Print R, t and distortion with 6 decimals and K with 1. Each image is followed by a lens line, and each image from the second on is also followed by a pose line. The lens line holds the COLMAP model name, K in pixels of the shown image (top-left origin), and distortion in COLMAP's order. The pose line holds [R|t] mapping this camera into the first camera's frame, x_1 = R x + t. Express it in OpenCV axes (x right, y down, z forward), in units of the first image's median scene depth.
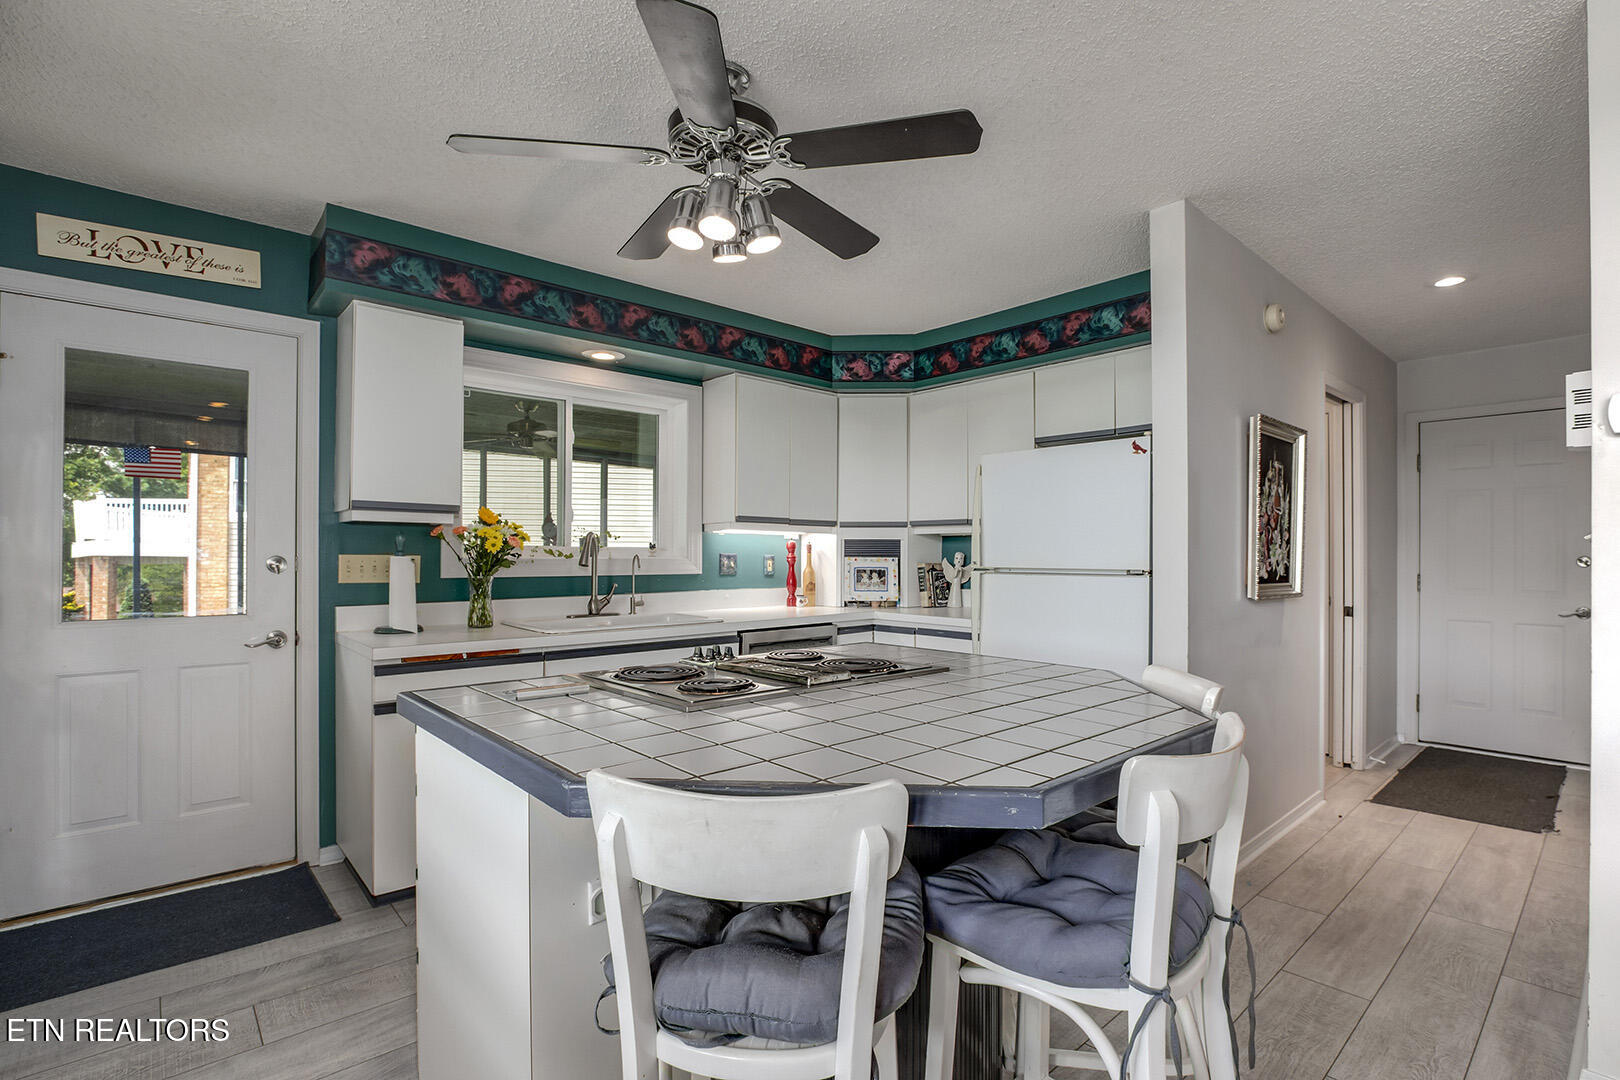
lens RADIAL K [[759.3, 0, 810.9], [0, 759.3, 552.5], [0, 0, 1]] dist [-0.022879, 0.000004]
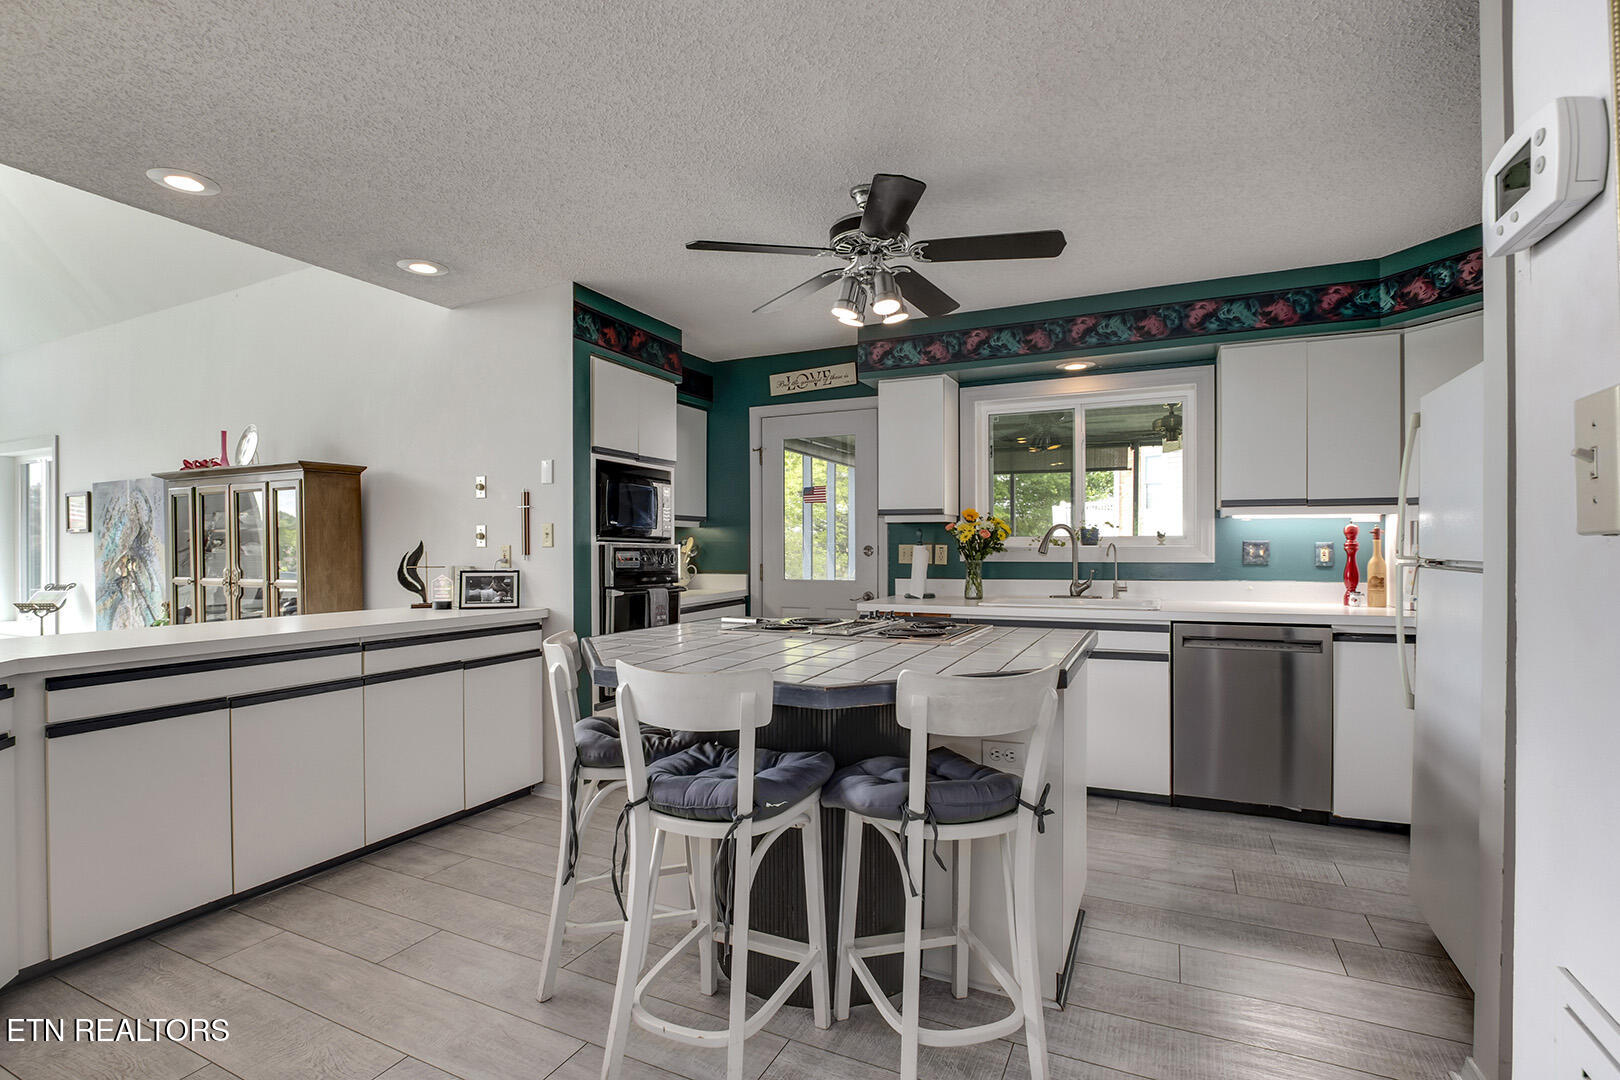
lens RADIAL K [[759.3, 0, 811.9], [0, 759.3, 545.8], [0, 0, 1]] dist [-0.022879, 0.000004]
pose [[0.390295, -0.003354, -0.920684, 0.571687], [0.008468, 0.999964, -0.000053, 0.003063], [0.920651, -0.007775, 0.390310, 0.187909]]
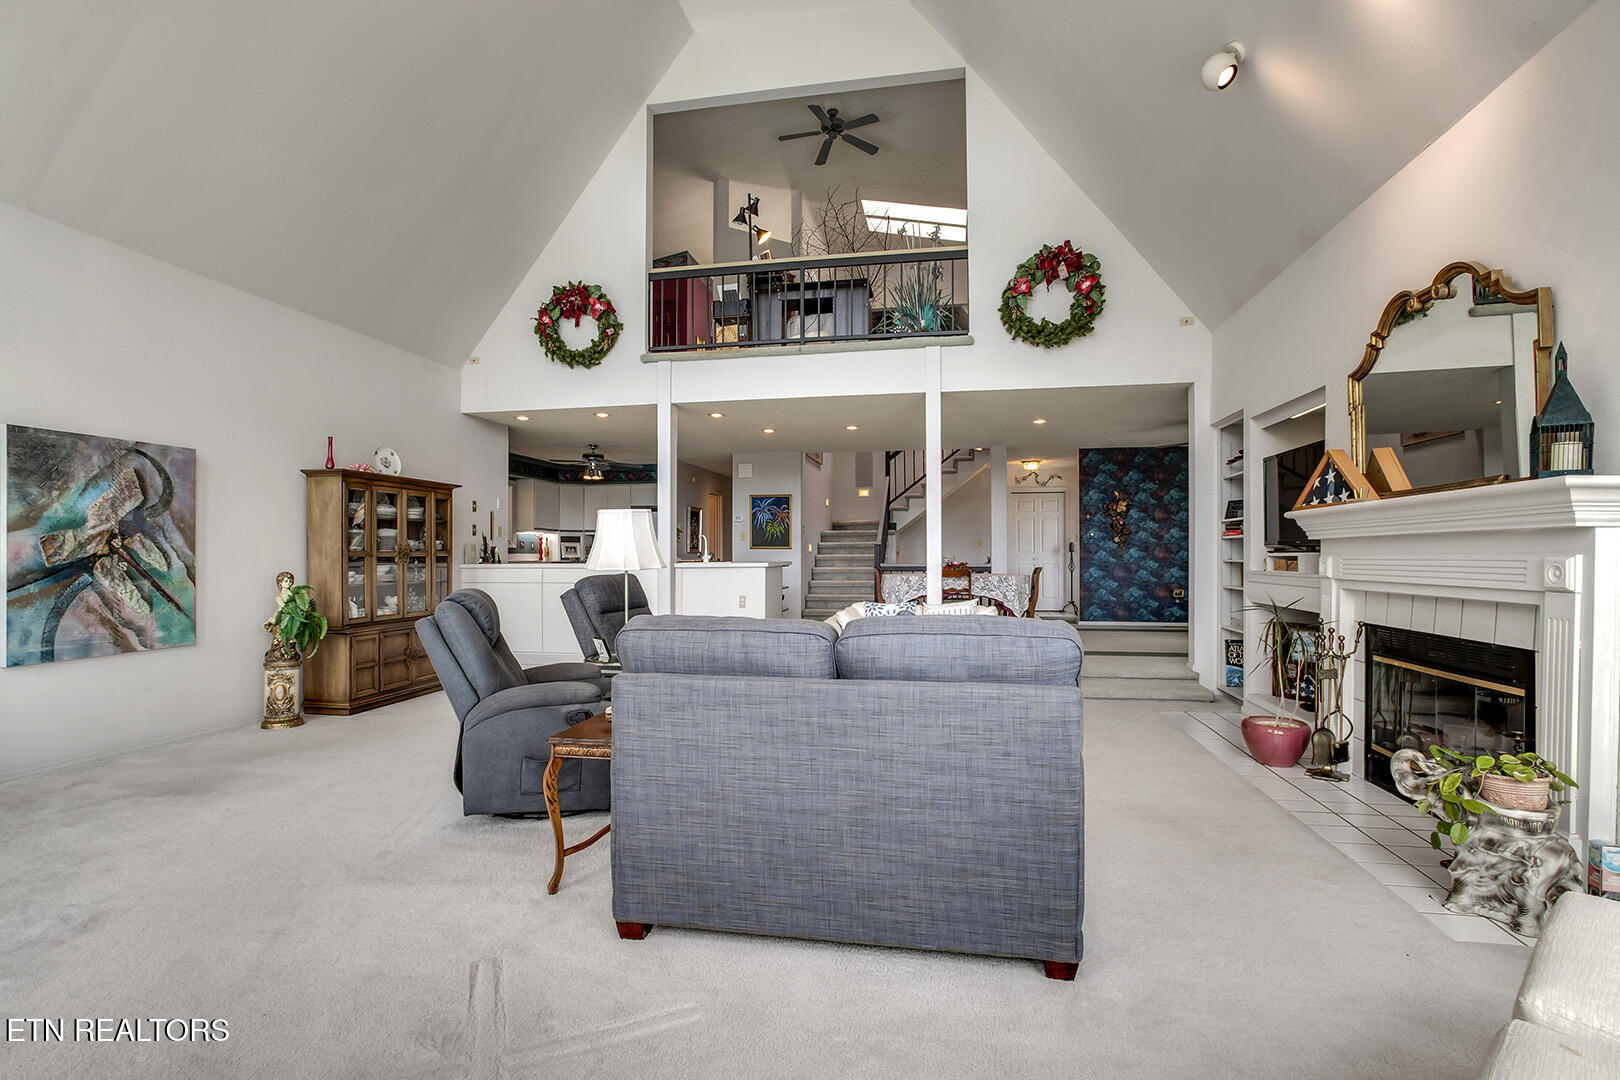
lens RADIAL K [[759.3, 0, 808.2], [0, 759.3, 549.0], [0, 0, 1]] dist [-0.022879, 0.000004]
pose [[0.791048, -0.002703, 0.611748, -1.090973], [-0.000710, 0.999986, 0.005336, 0.017479], [-0.611754, -0.004656, 0.791034, -2.040983]]
